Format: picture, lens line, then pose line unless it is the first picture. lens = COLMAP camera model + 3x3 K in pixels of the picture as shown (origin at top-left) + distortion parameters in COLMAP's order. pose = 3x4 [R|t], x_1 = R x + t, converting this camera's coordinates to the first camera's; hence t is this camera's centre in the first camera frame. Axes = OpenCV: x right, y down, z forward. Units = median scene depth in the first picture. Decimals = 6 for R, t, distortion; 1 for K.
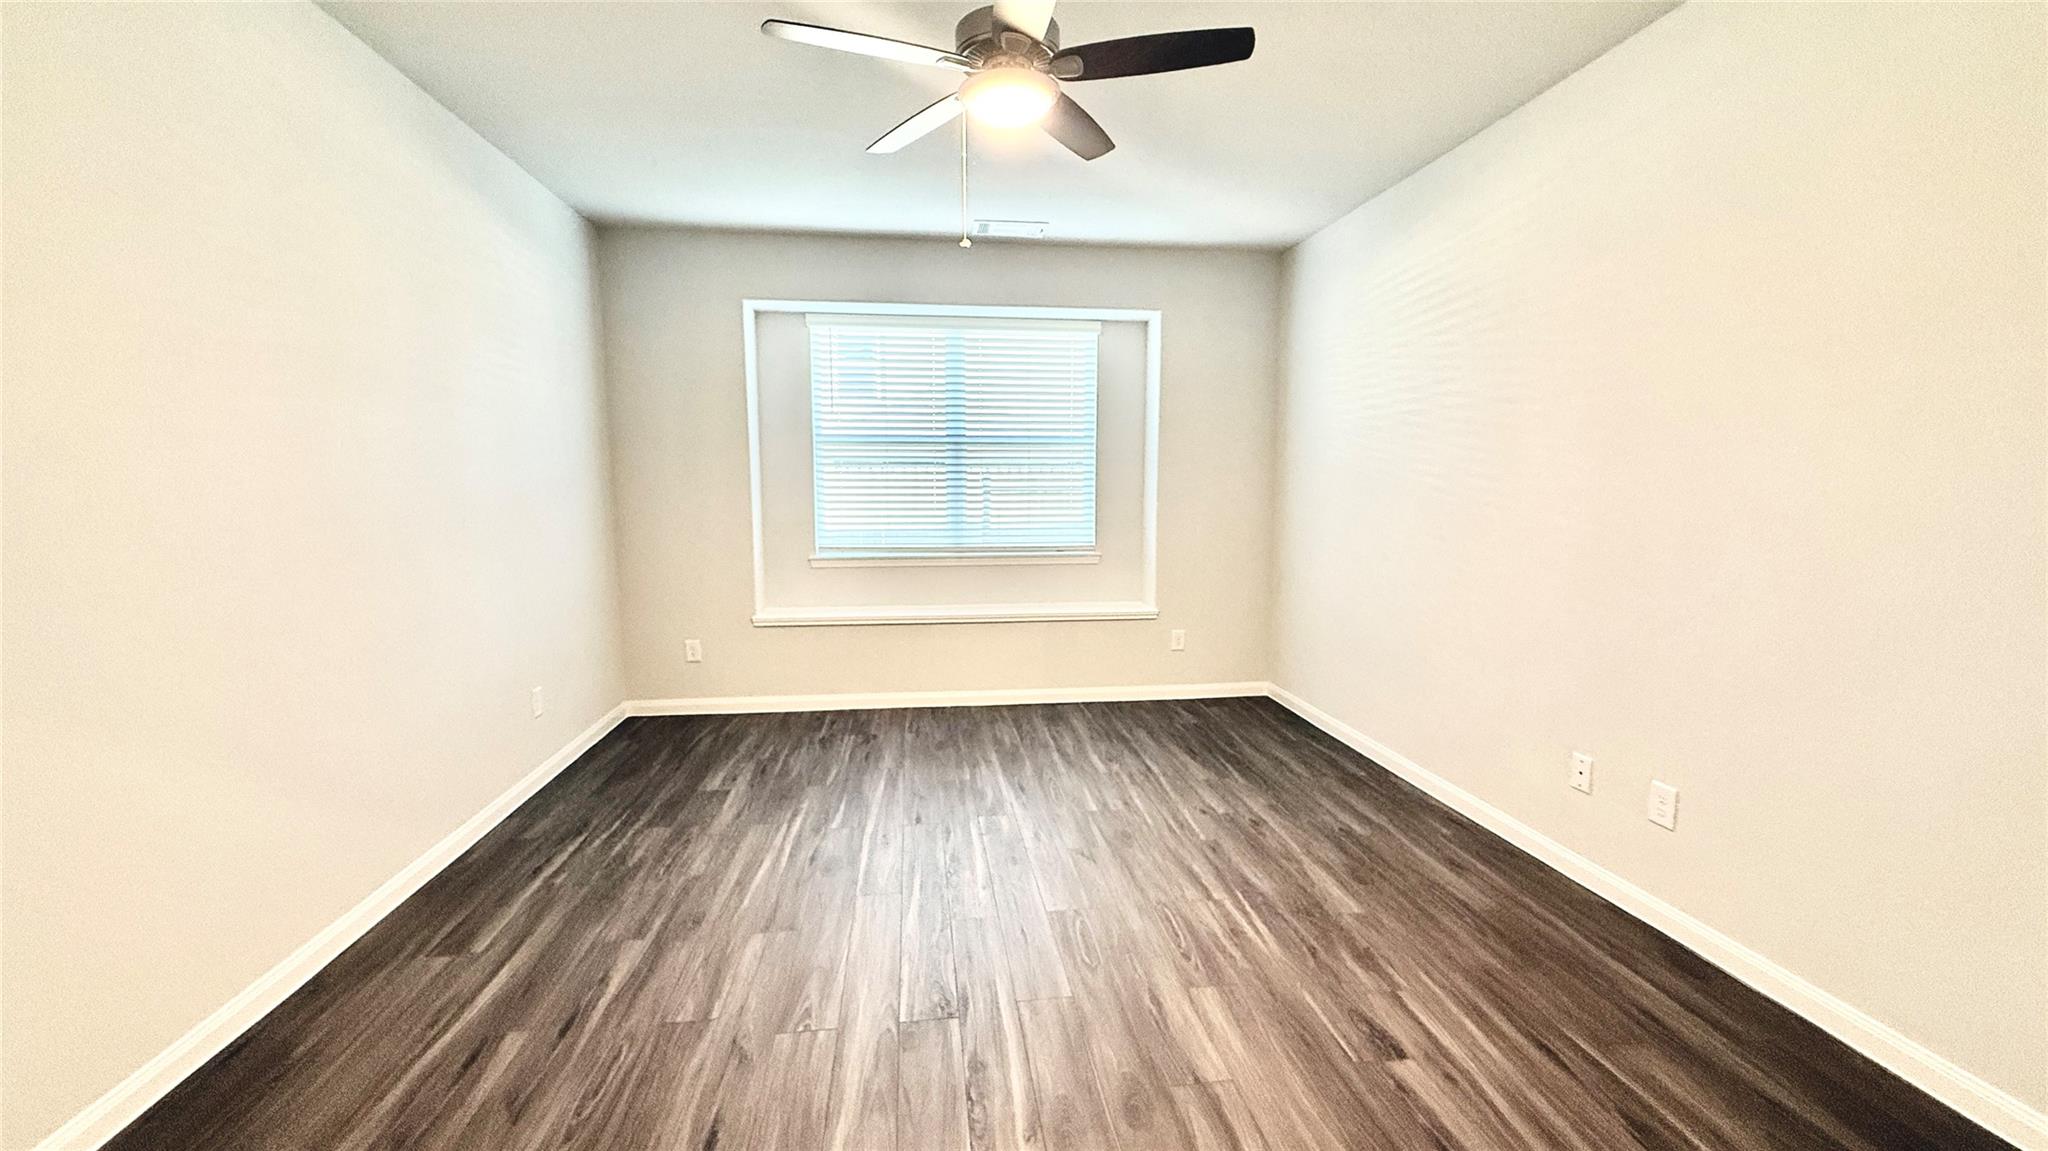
lens RADIAL K [[816.8, 0, 1011.5], [0, 816.8, 569.3], [0, 0, 1]] dist [0.009733, 0.000015]
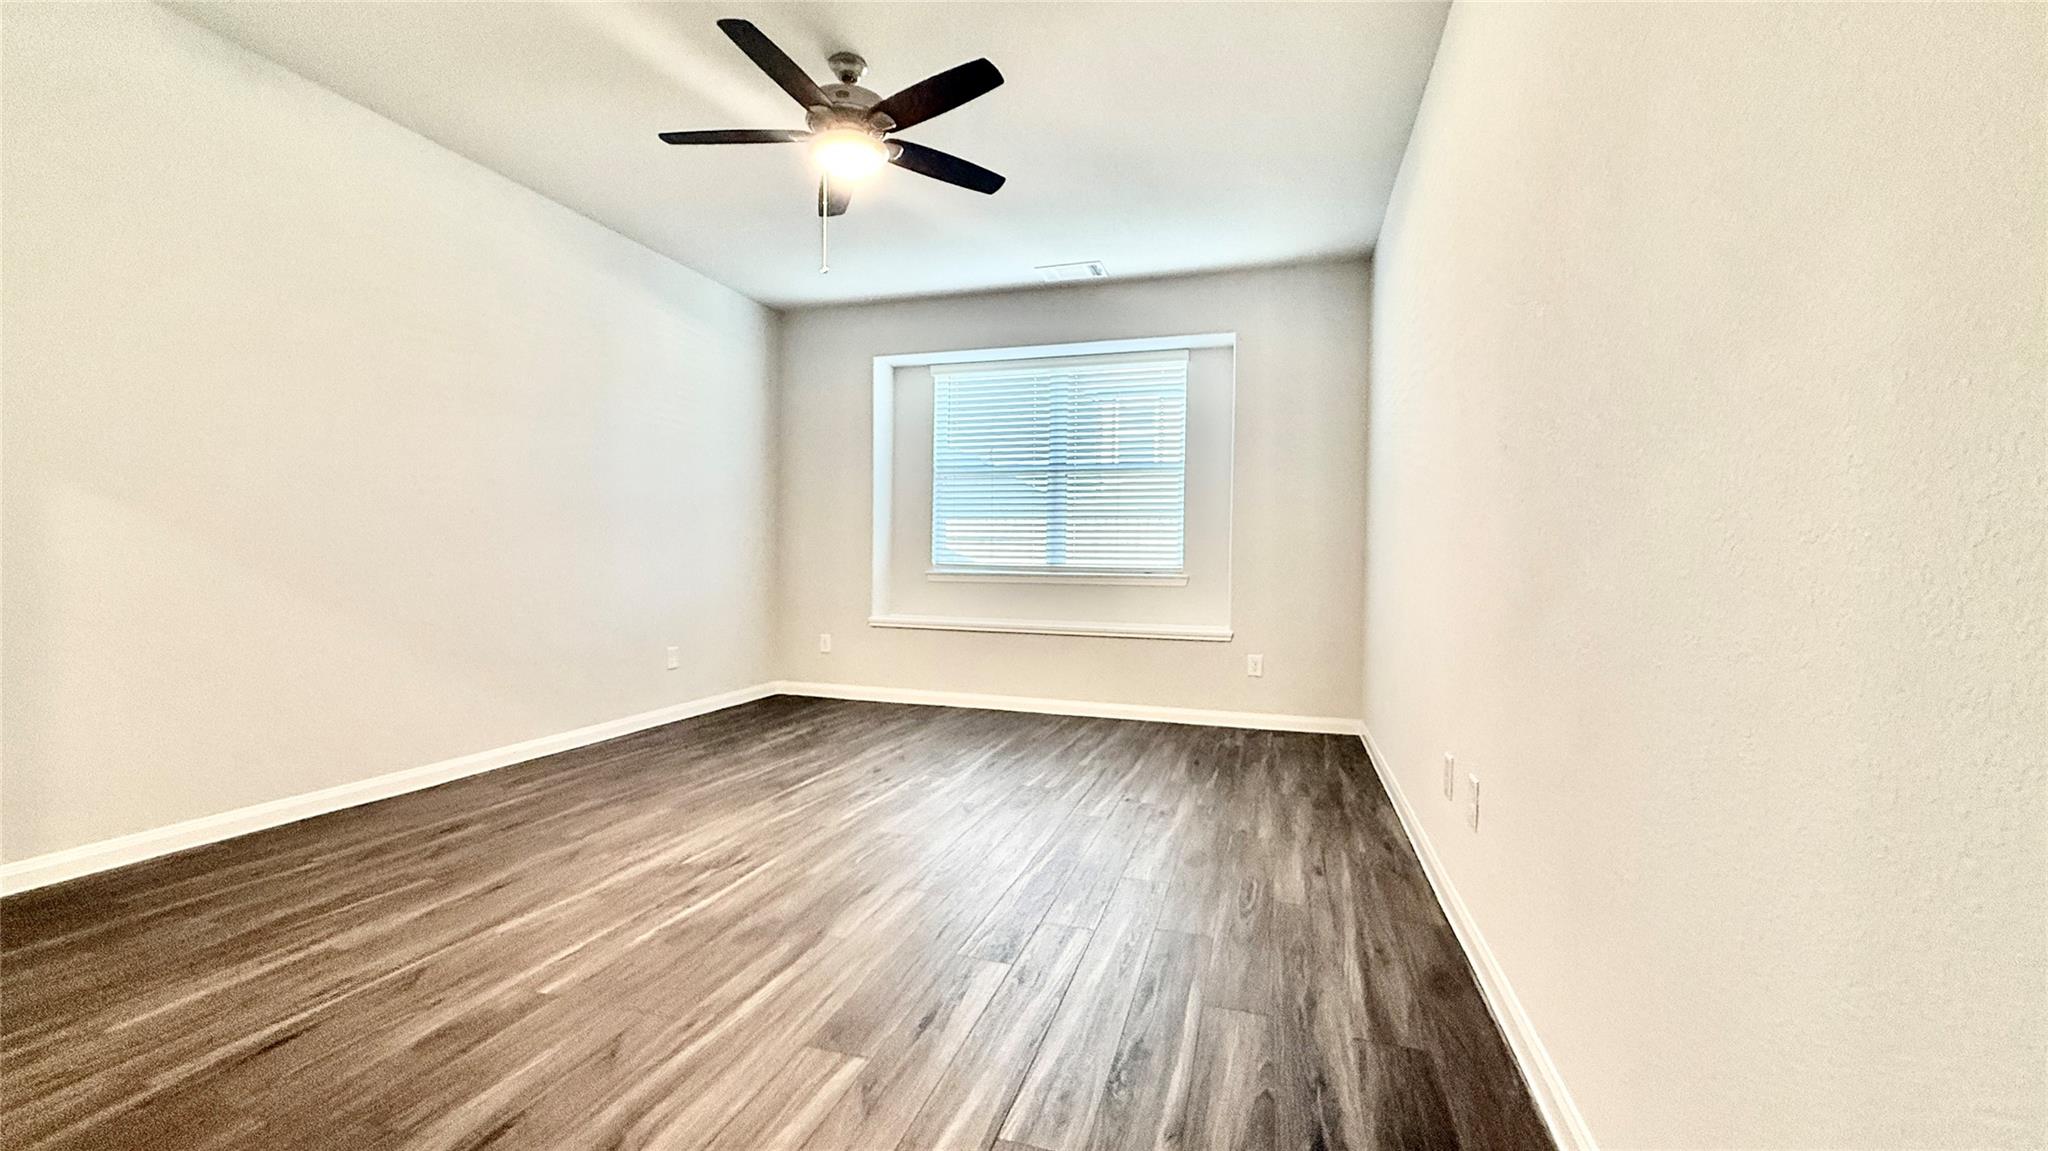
lens RADIAL K [[821.3, 0, 1026.0], [0, 821.3, 578.1], [0, 0, 1]] dist [-0.002798, -0.000033]
pose [[0.906915, 0.019827, -0.420847, 0.387093], [-0.057997, 0.995258, -0.078093, 0.080069], [0.417302, 0.095231, 0.903764, 0.012795]]
